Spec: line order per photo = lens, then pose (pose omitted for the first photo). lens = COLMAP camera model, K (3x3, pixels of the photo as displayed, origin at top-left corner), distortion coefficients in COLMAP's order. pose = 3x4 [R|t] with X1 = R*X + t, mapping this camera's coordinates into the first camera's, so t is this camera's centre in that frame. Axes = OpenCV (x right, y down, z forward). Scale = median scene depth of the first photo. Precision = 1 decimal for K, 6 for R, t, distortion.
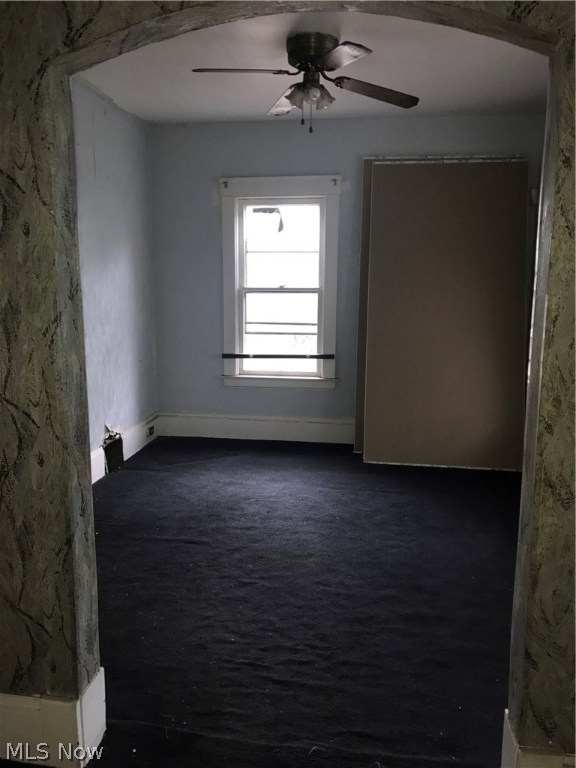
lens RADIAL K [[623.8, 0, 289.0], [0, 623.8, 369.7], [0, 0, 1]] dist [0.030200, -0.008621]
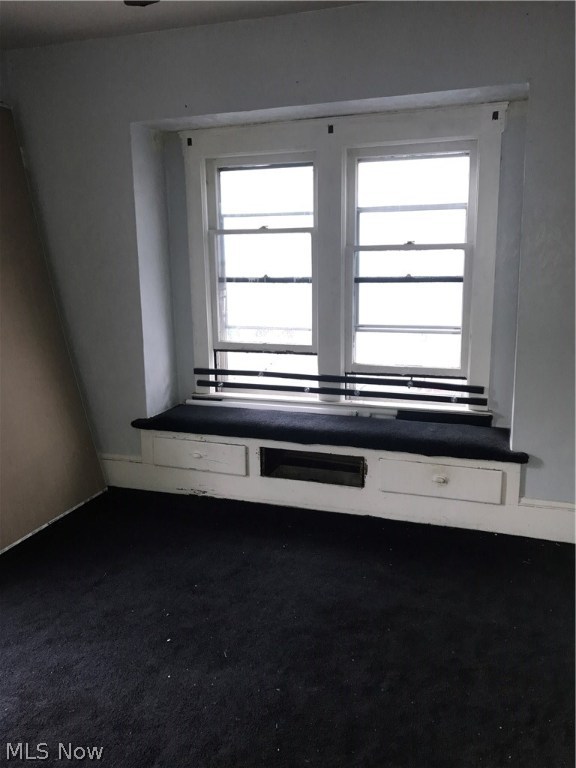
lens RADIAL K [[623.8, 0, 289.0], [0, 623.8, 369.7], [0, 0, 1]] dist [0.030200, -0.008621]
pose [[0.199261, -0.199414, 0.959442, -0.525100], [0.179381, 0.969955, 0.164344, -0.132199], [-0.963388, 0.139358, 0.229046, 0.786897]]
